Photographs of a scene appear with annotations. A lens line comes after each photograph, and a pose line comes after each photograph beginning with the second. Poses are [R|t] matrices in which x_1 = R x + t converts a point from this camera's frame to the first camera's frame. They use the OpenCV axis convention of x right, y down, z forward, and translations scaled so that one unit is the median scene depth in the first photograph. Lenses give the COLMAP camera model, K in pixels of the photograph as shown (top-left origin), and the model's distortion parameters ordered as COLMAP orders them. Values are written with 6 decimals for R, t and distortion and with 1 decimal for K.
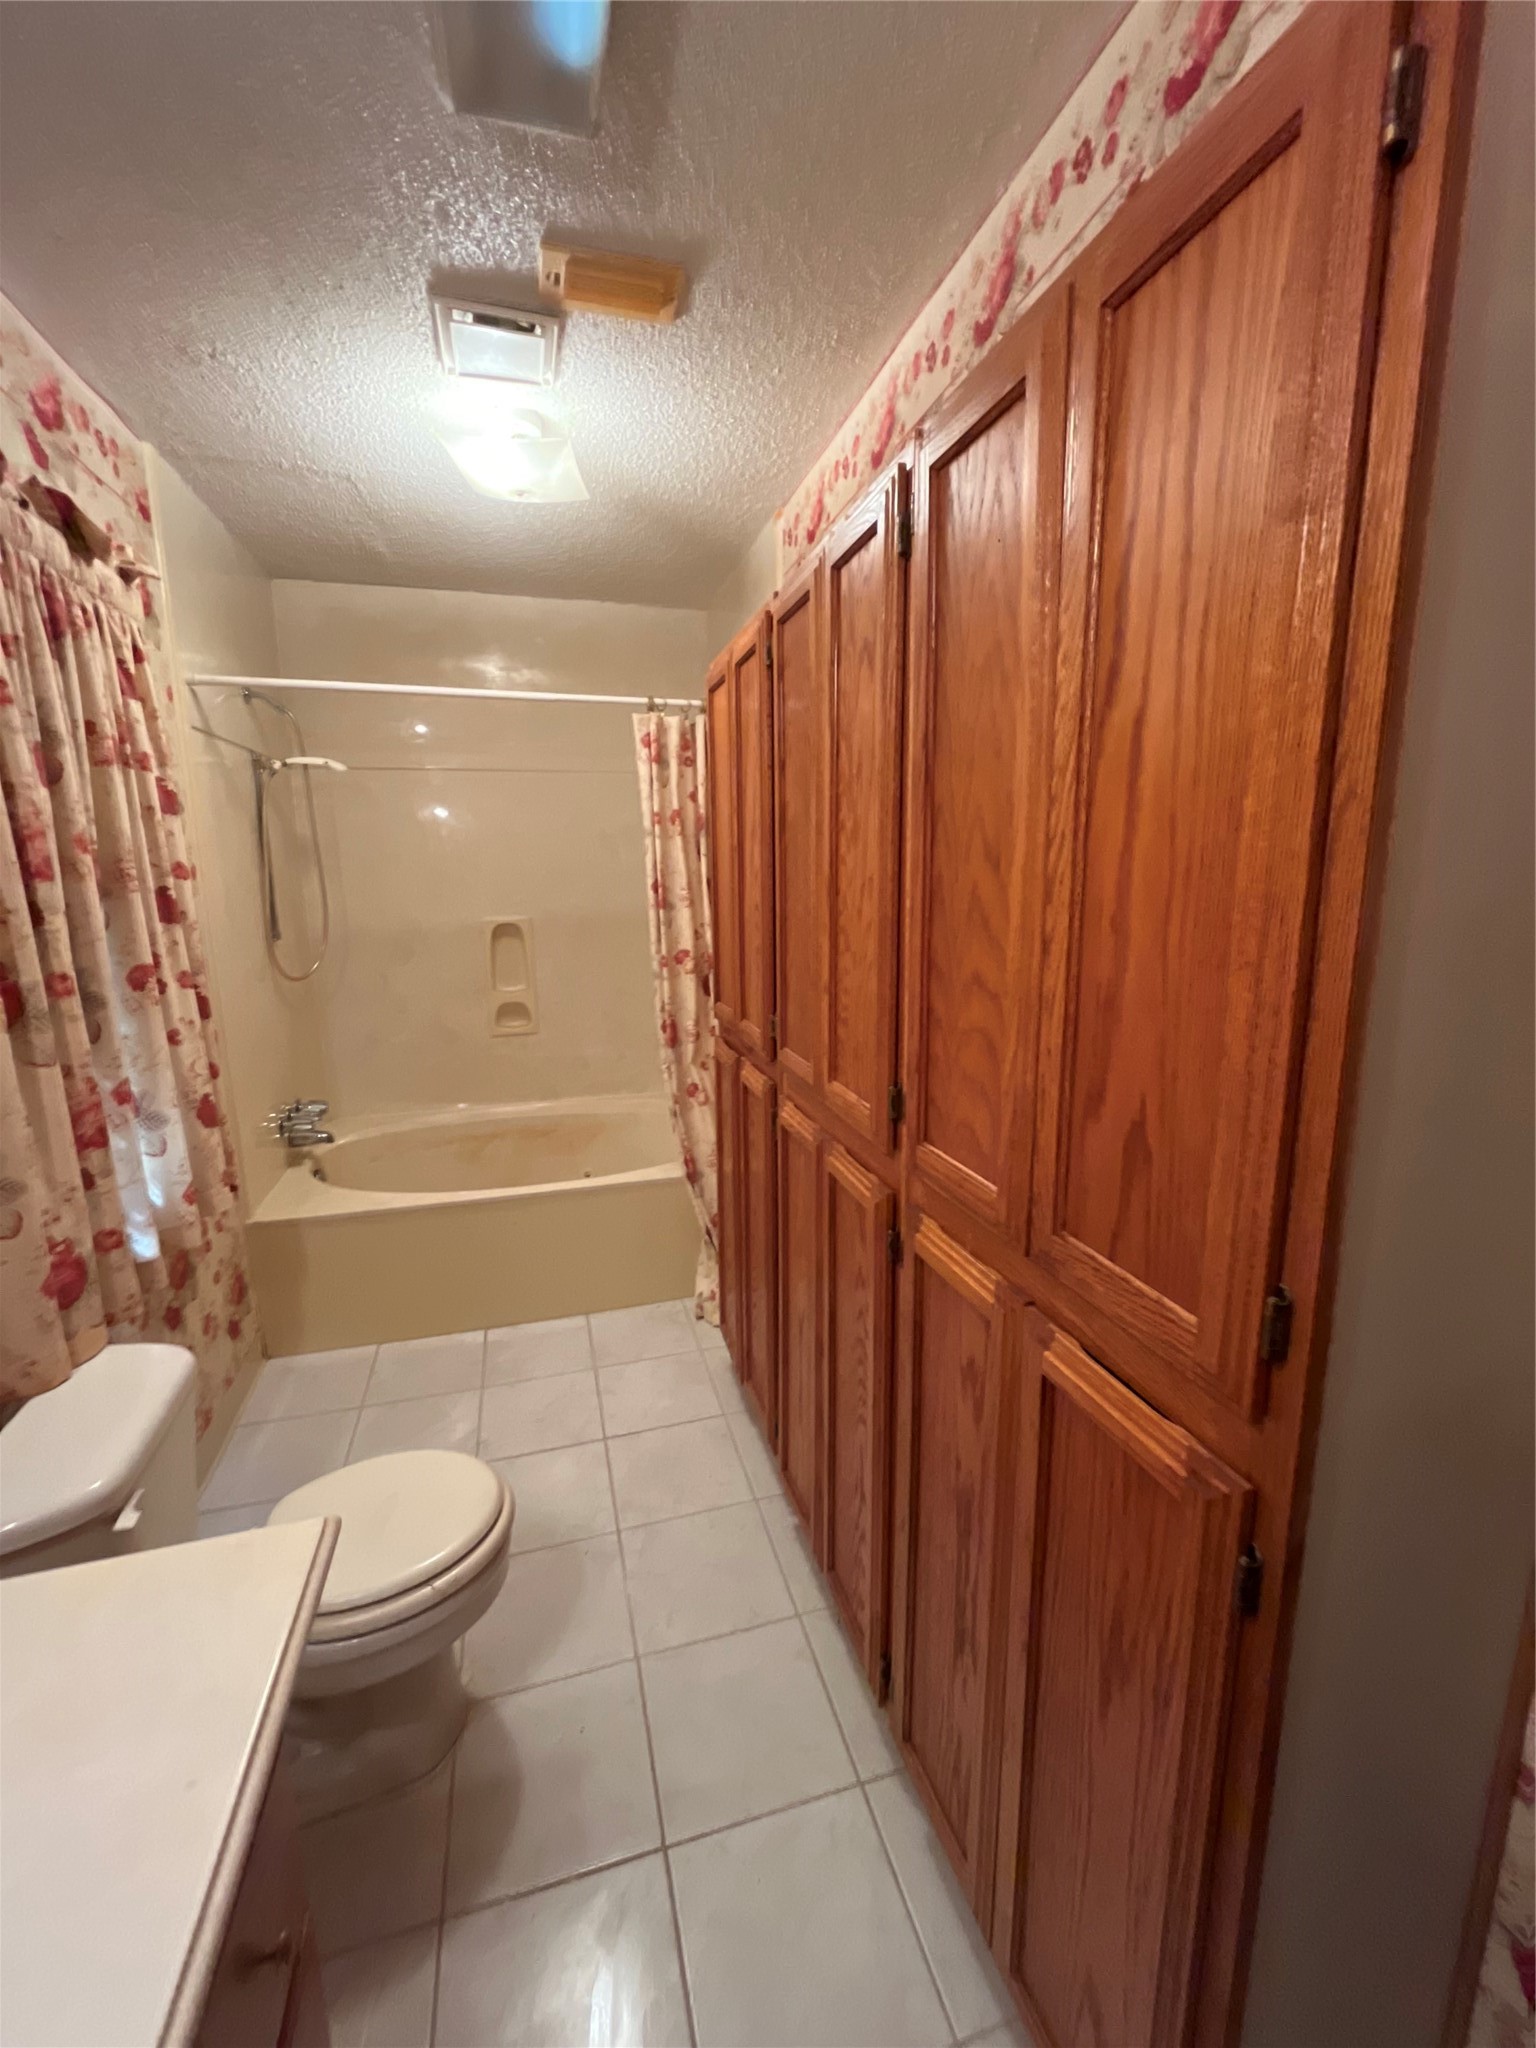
lens RADIAL K [[832.8, 0, 768.0], [0, 832.8, 1024.0], [0, 0, 1]] dist [-0.001948, -0.000342]
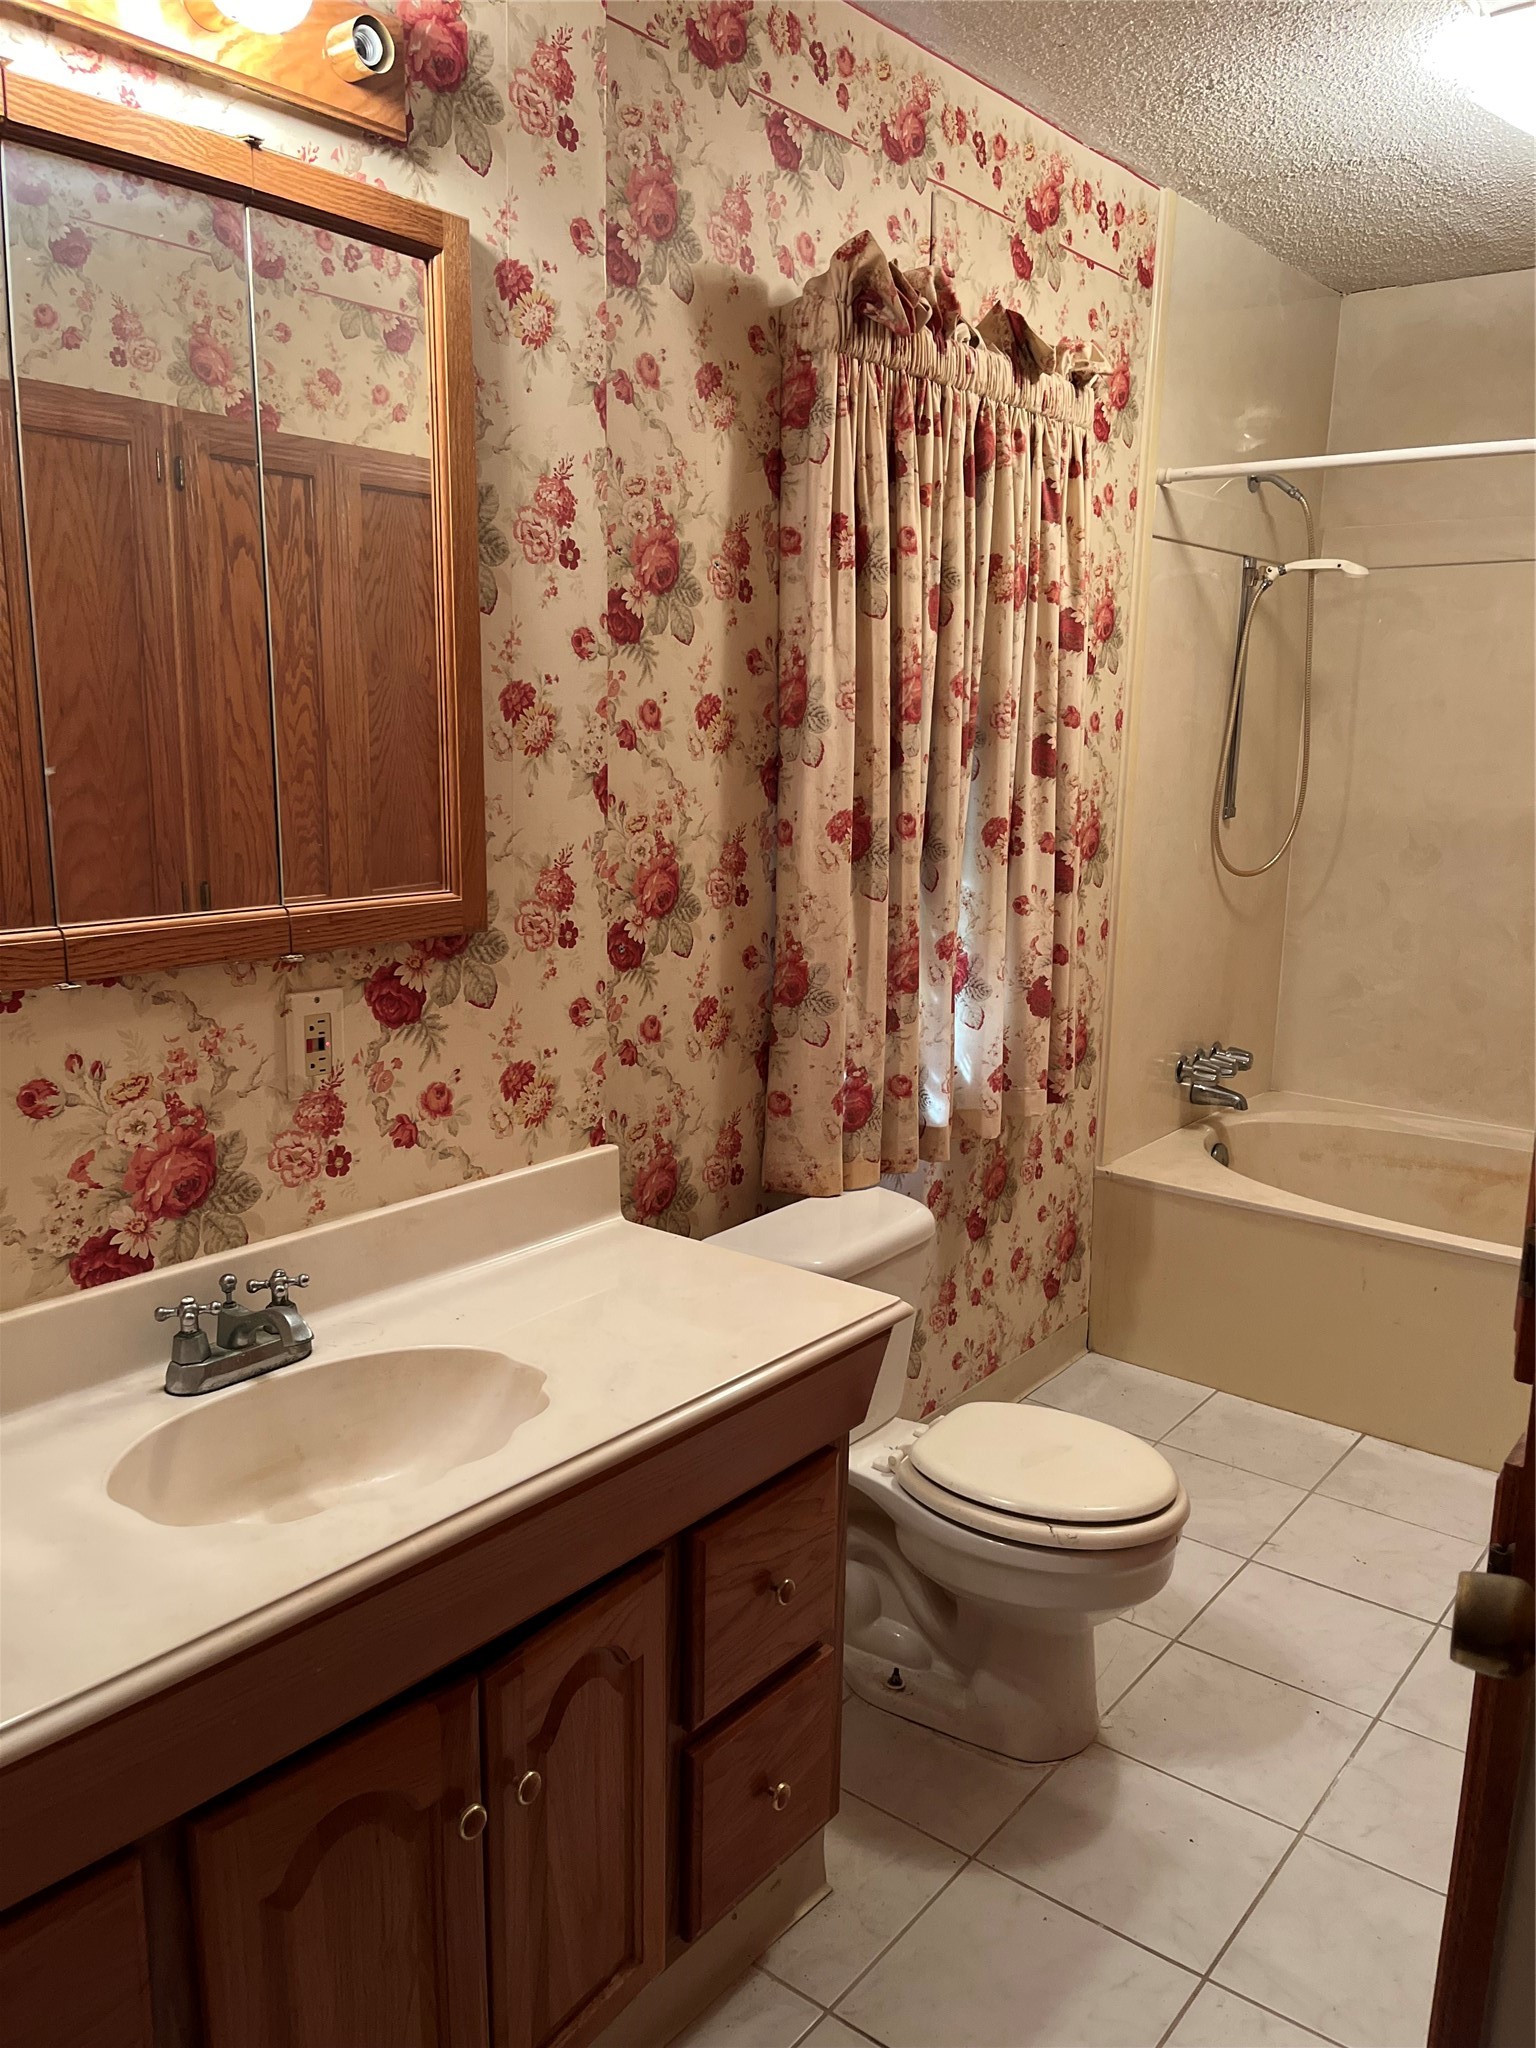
lens RADIAL K [[1496.3, 0, 768.0], [0, 1496.3, 1024.0], [0, 0, 1]] dist [0.002564, -0.003105]
pose [[0.599726, 0.178441, -0.780056, 0.402590], [-0.168692, 0.981105, 0.094738, 0.035900], [0.782222, 0.074772, 0.618496, -0.191996]]
